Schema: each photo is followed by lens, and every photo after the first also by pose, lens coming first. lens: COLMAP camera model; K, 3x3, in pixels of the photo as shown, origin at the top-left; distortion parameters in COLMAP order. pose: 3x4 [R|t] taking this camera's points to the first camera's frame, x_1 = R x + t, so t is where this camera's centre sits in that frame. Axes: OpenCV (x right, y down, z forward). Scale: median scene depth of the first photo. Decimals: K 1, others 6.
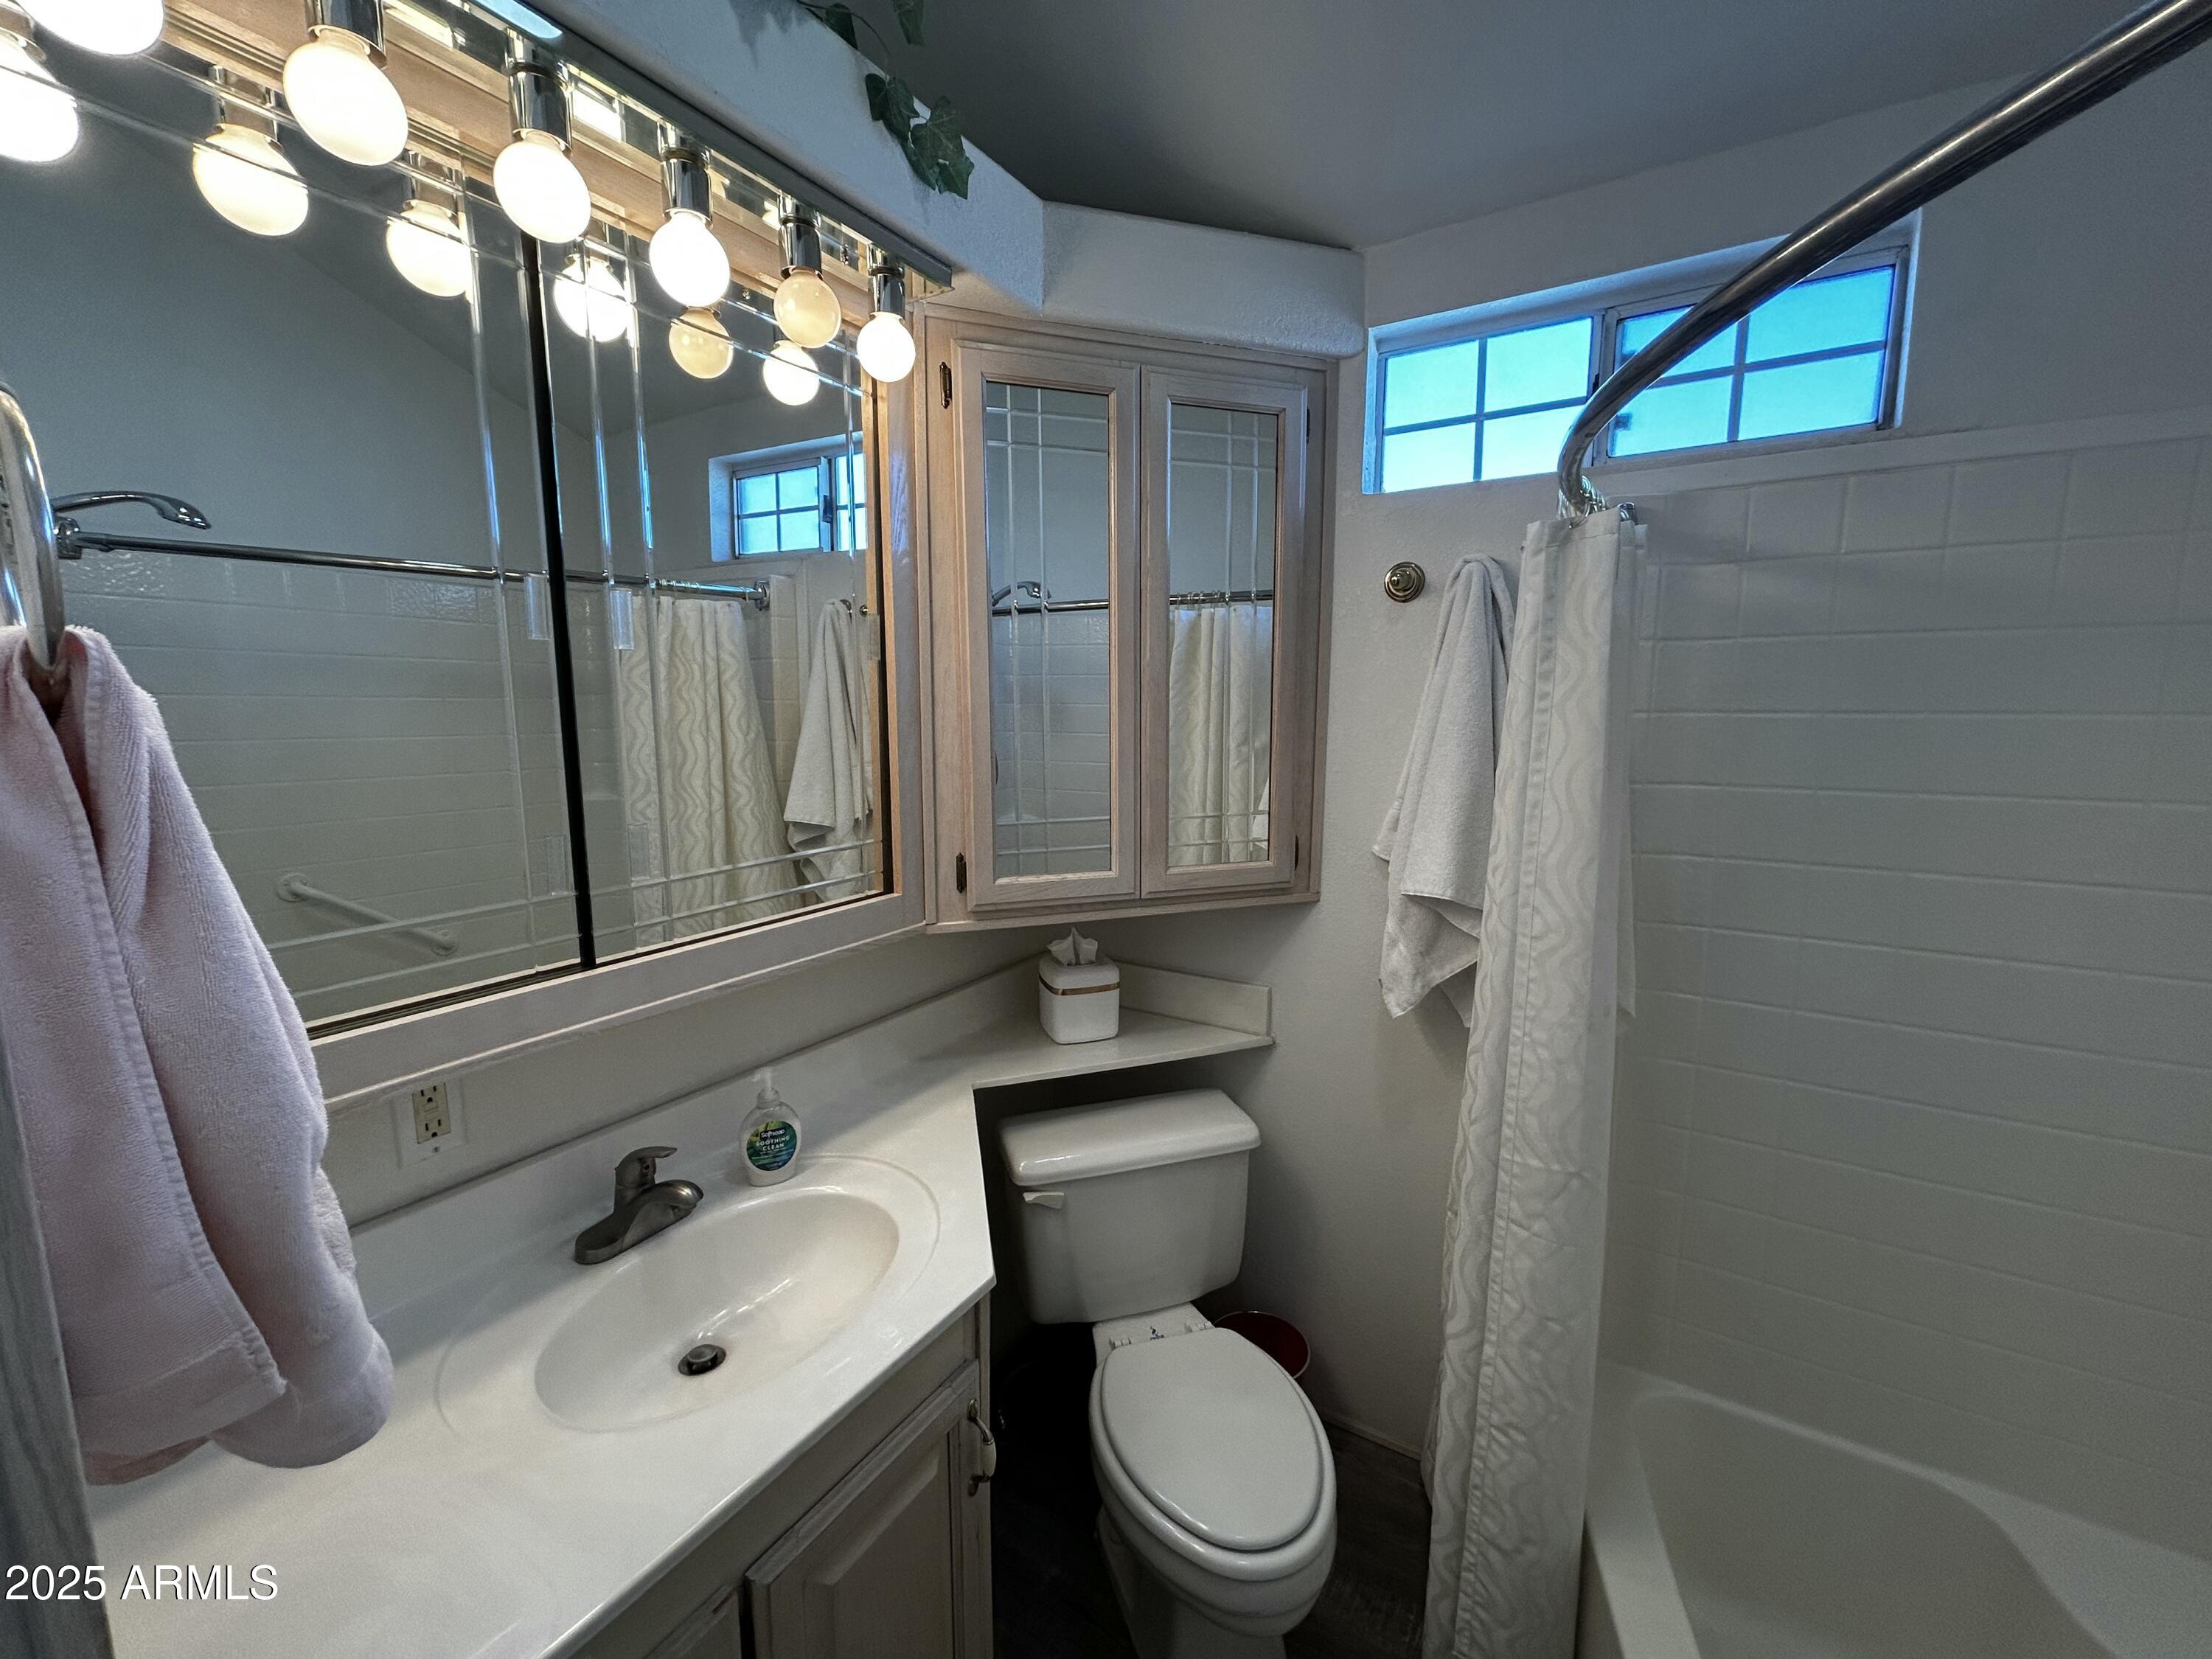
lens RADIAL K [[891.3, 0, 1110.0], [0, 891.3, 828.9], [0, 0, 1]] dist [-0.003293, 0.000434]
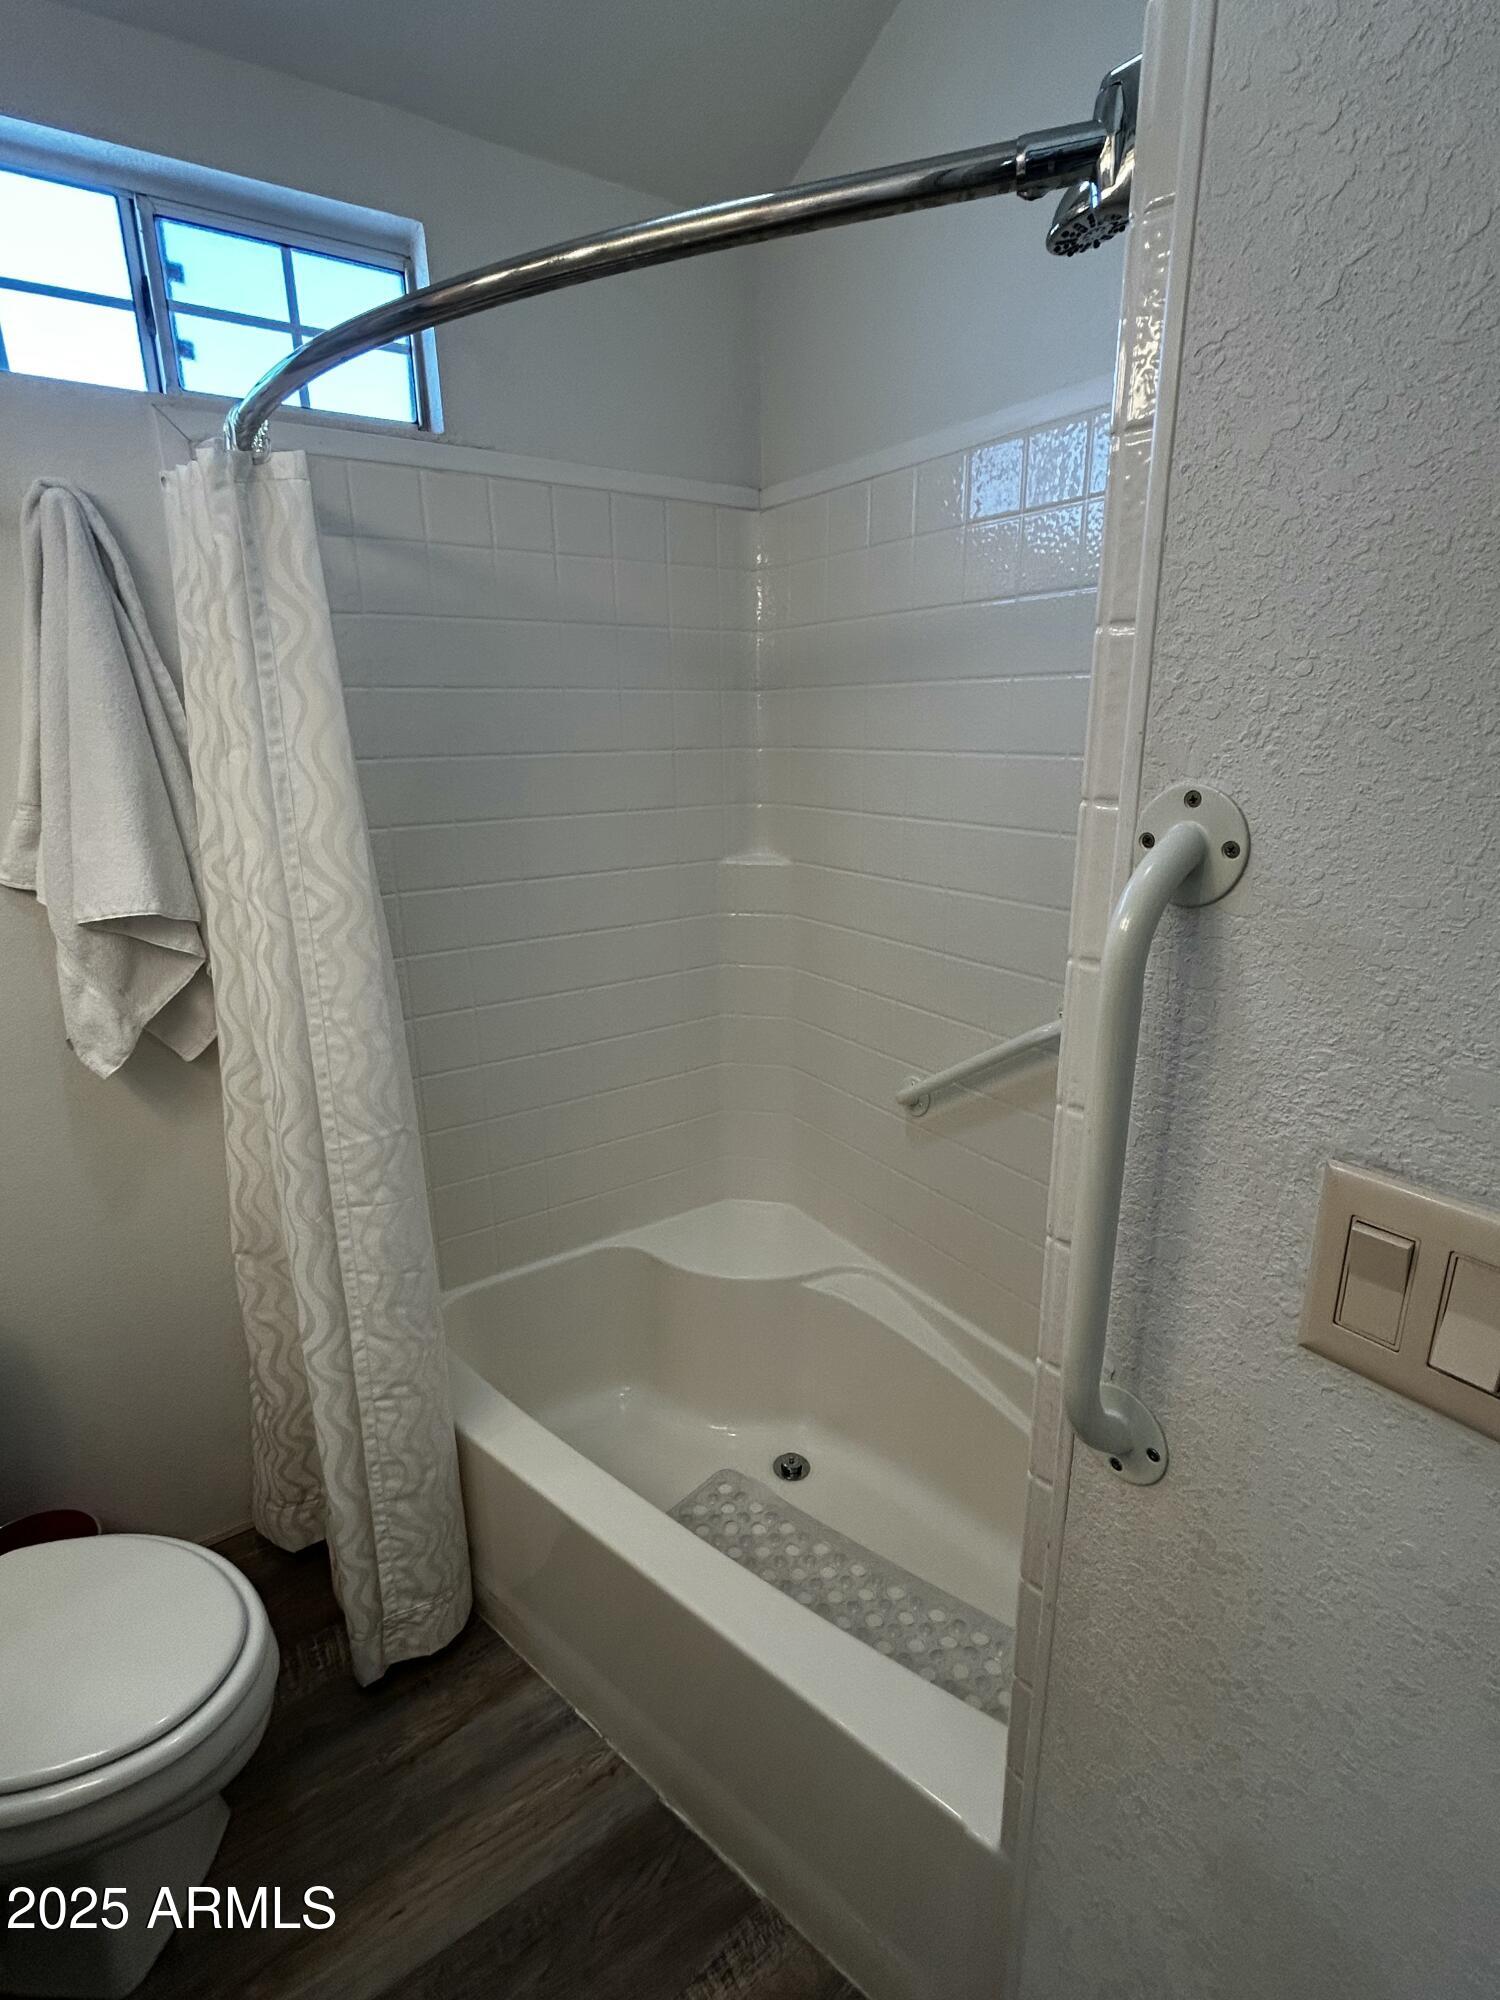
lens RADIAL K [[966.4, 0, 757.2], [0, 966.4, 1002.0], [0, 0, 1]] dist [-0.009459, 0.003652]
pose [[0.396893, -0.265944, 0.878493, -0.261763], [0.135882, 0.963583, 0.230314, 0.032029], [-0.907751, 0.027961, 0.418576, 0.124363]]
